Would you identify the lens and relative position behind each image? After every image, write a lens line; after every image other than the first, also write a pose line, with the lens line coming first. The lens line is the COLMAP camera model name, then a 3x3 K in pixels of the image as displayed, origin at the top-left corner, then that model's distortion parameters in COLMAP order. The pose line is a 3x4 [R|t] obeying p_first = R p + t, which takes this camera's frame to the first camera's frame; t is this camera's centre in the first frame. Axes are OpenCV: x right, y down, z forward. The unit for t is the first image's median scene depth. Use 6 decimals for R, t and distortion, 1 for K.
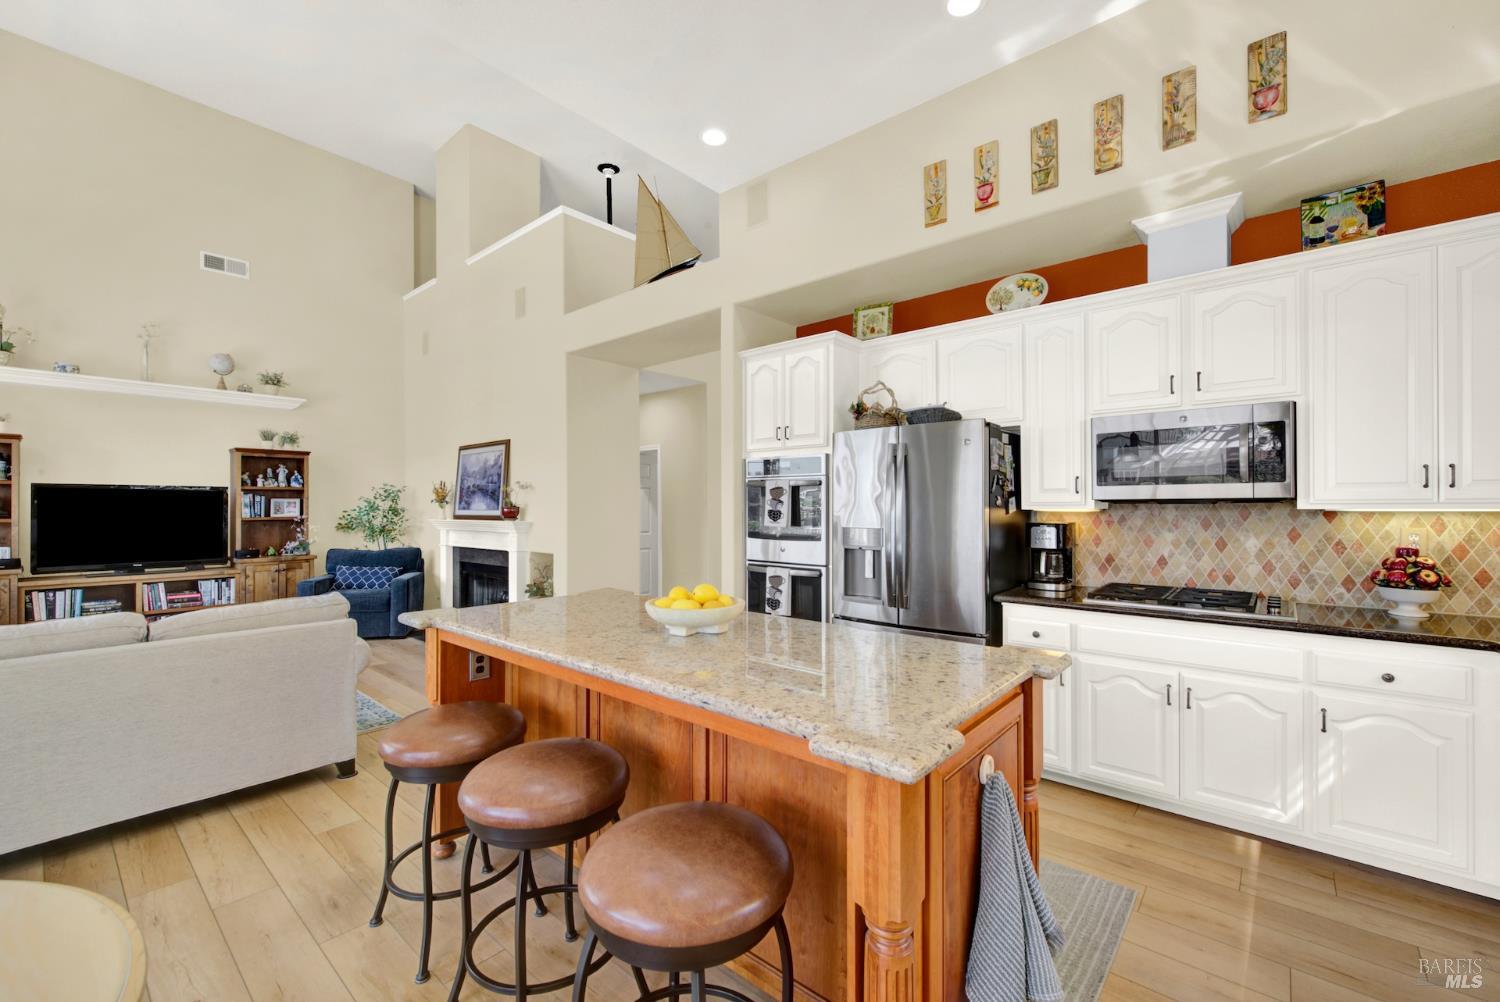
lens RADIAL K [[614.3, 0, 757.6], [0, 614.3, 505.1], [0, 0, 1]] dist [0.005808, -0.003833]
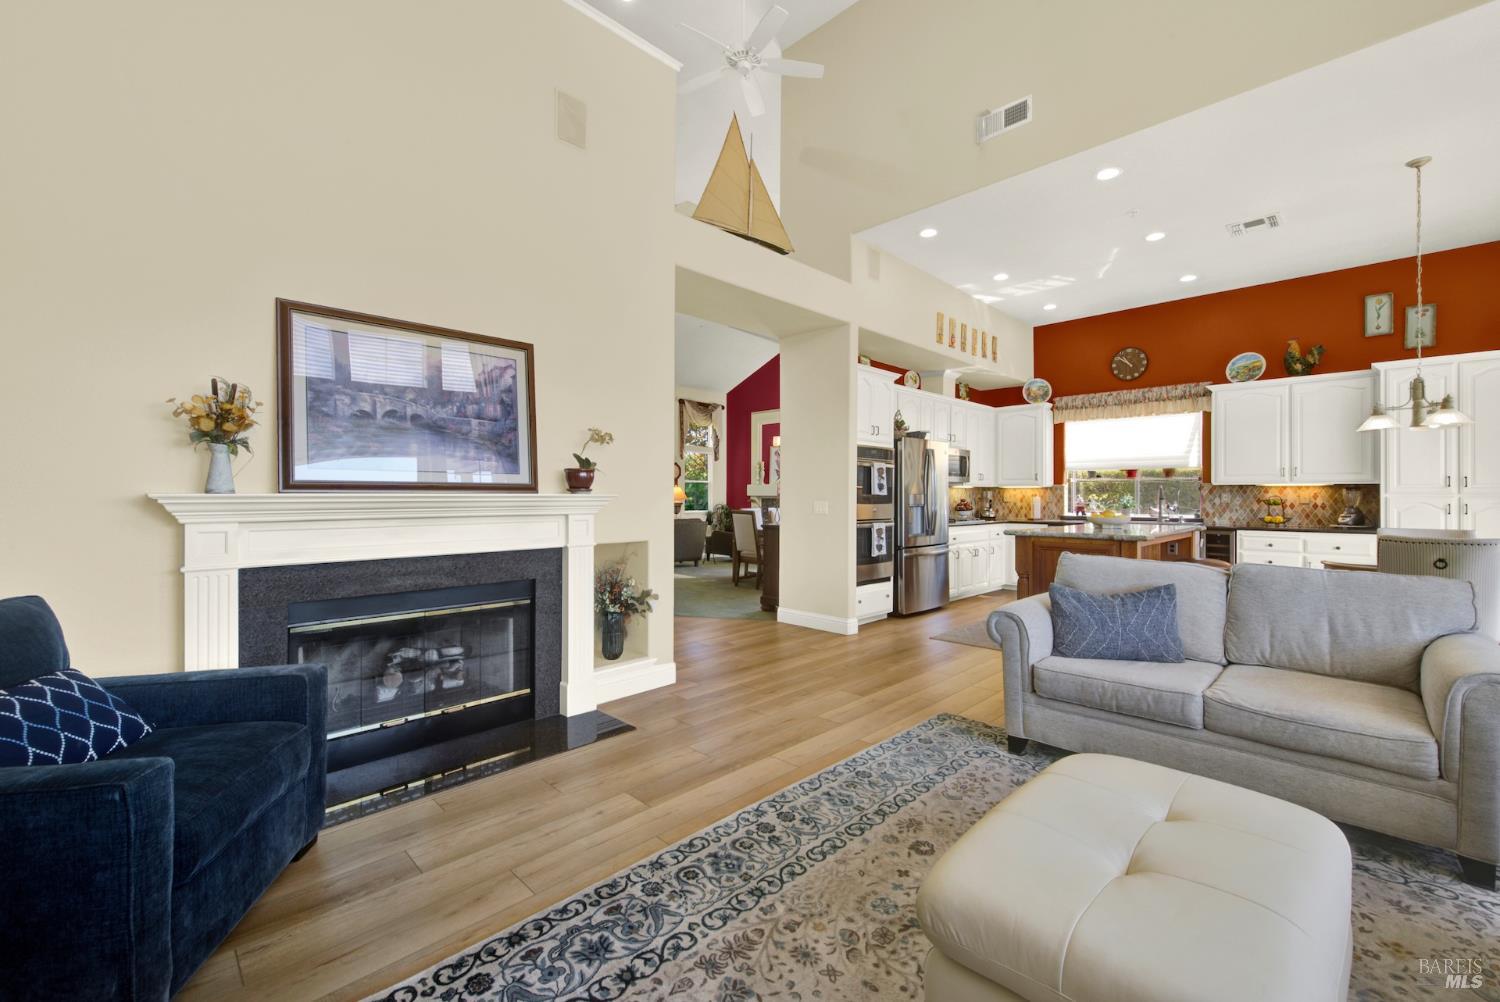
lens RADIAL K [[614.3, 0, 755.4], [0, 614.3, 494.9], [0, 0, 1]] dist [0.005808, -0.003833]
pose [[0.076730, 0.002709, 0.997048, -1.726891], [-0.005620, 0.999982, -0.002284, 0.048855], [-0.997036, -0.005428, 0.076743, 1.411107]]
